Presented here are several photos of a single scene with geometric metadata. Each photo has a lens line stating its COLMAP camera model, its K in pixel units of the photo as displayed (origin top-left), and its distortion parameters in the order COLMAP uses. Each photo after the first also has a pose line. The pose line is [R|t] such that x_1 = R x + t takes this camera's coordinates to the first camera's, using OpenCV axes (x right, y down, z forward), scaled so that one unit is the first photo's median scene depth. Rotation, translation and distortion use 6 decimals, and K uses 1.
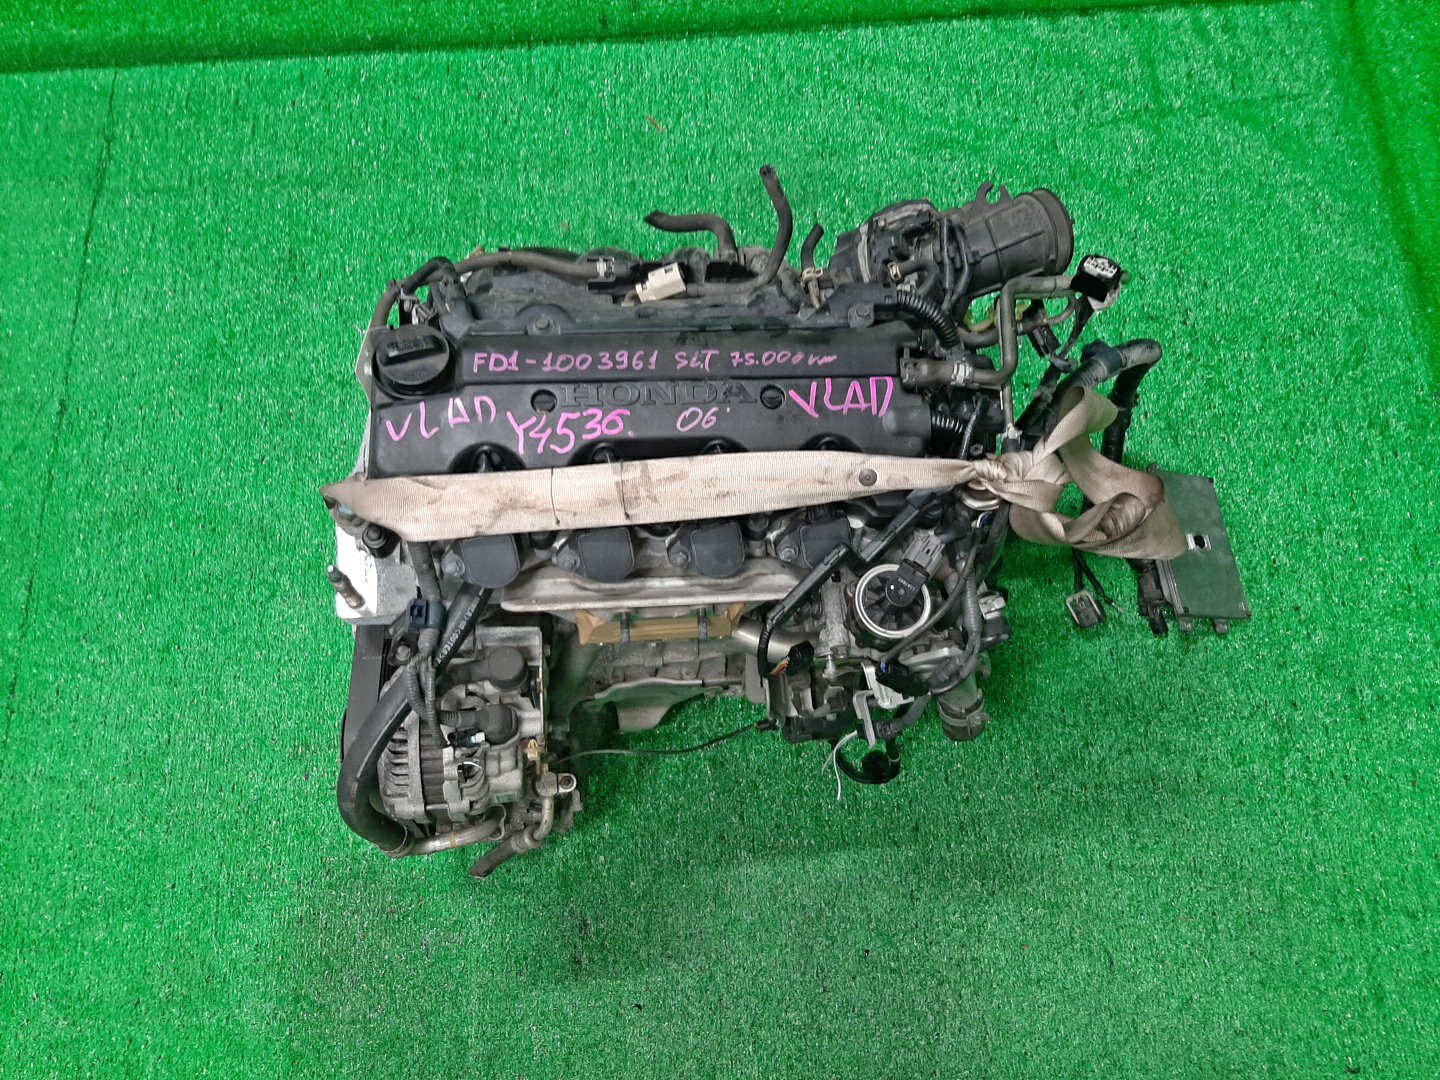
lens RADIAL K [[1106.4, 0, 715.4], [0, 1106.4, 536.7], [0, 0, 1]] dist [0.043102, -0.068252]
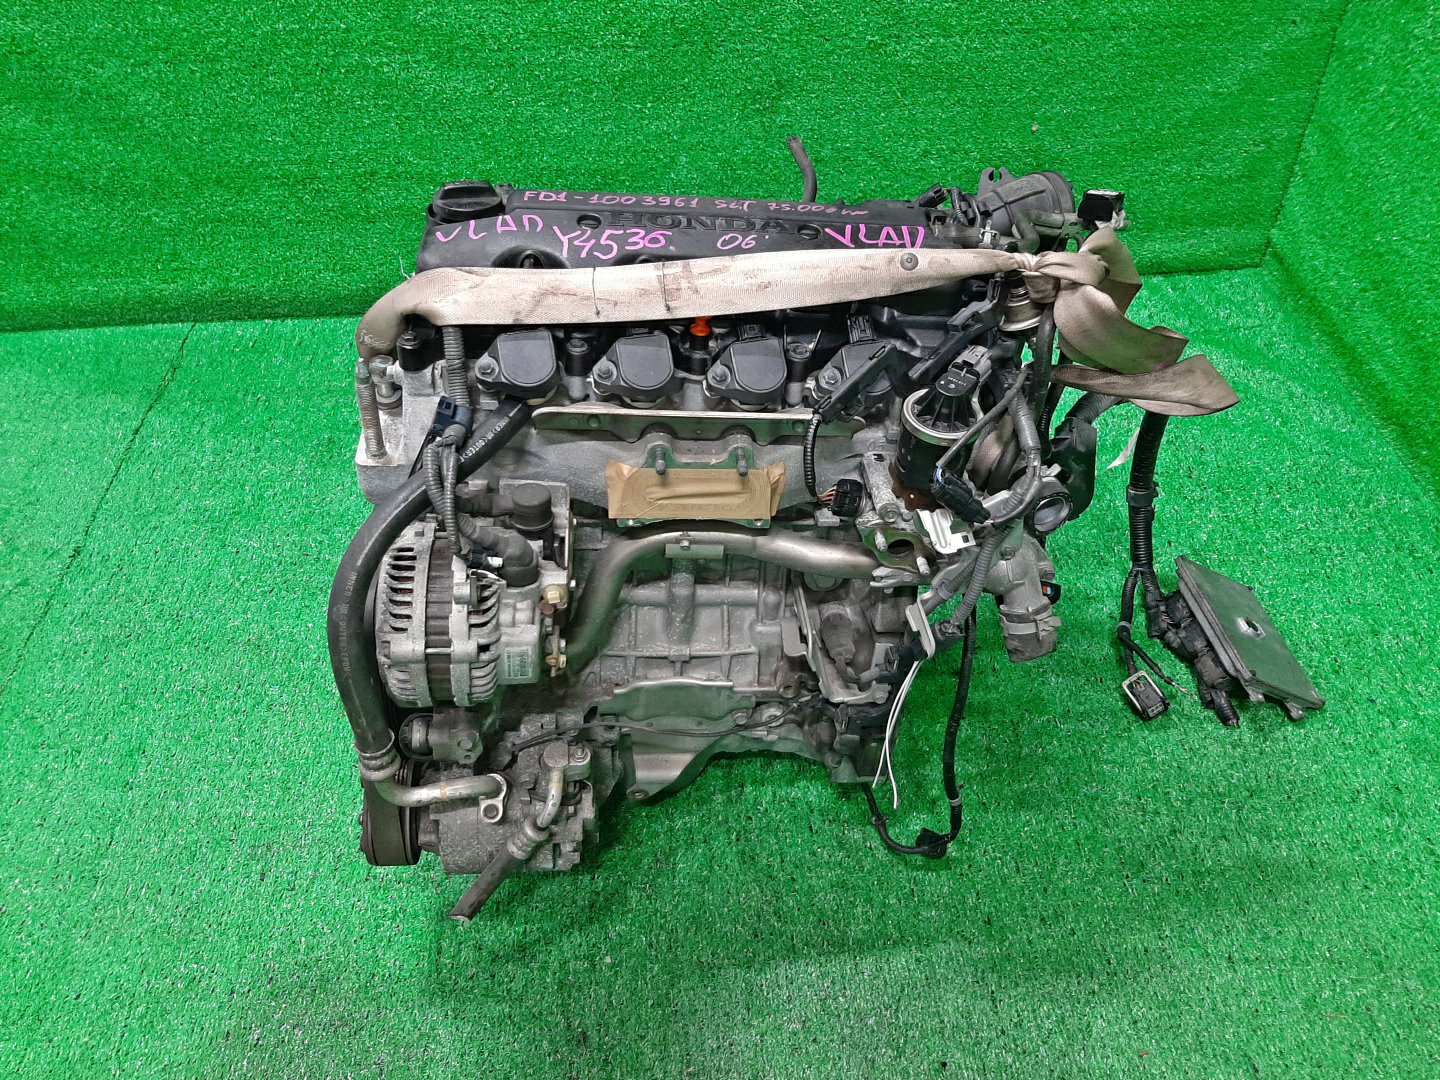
lens RADIAL K [[1106.4, 0, 716.6], [0, 1106.4, 532.4], [0, 0, 1]] dist [0.043102, -0.068252]
pose [[0.999984, -0.002743, 0.005016, -0.037165], [0.004707, 0.892909, -0.450213, 0.540135], [-0.003244, 0.450229, 0.892907, 0.180875]]
